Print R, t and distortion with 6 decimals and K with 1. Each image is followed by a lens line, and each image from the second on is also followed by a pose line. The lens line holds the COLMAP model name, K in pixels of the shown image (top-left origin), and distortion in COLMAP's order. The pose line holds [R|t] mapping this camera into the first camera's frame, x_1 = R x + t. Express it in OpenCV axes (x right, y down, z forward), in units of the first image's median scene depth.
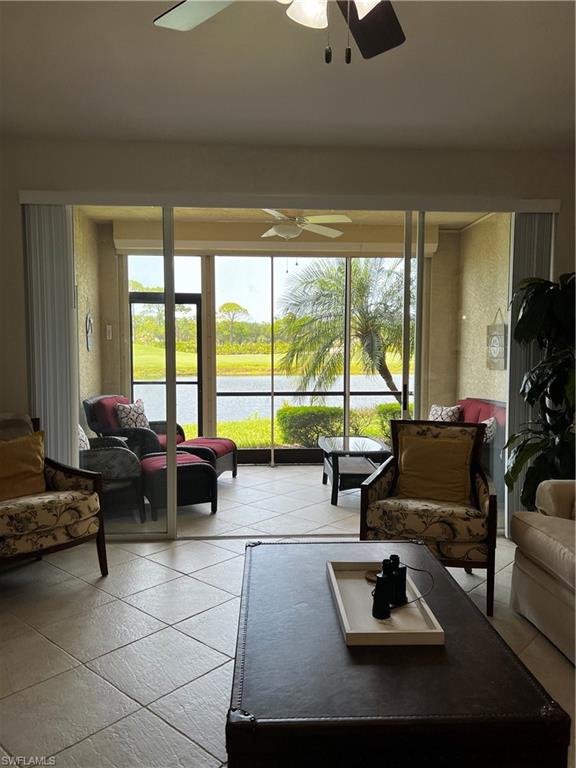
lens RADIAL K [[584.9, 0, 287.6], [0, 584.9, 385.0], [0, 0, 1]] dist [0.057908, -0.020493]
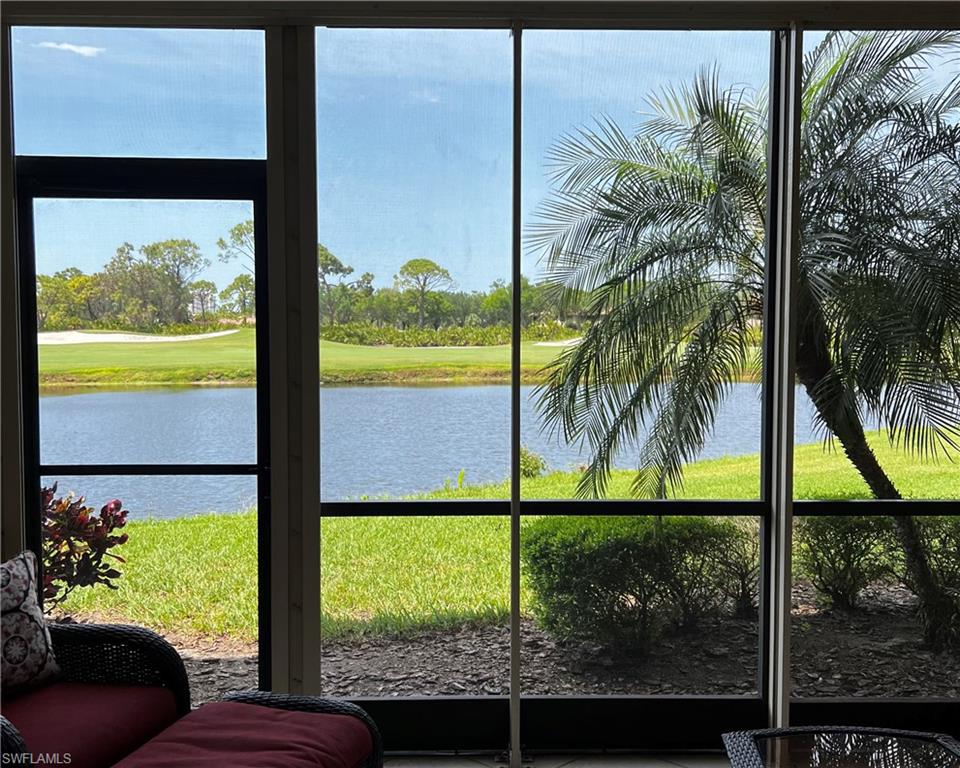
lens RADIAL K [[797.6, 0, 481.1], [0, 797.6, 383.8], [0, 0, 1]] dist [-0.013742, -0.002659]
pose [[0.999497, 0.003459, -0.031519, -0.030160], [-0.003444, 0.999994, 0.000548, -0.046137], [0.031520, -0.000440, 0.999503, 0.603723]]
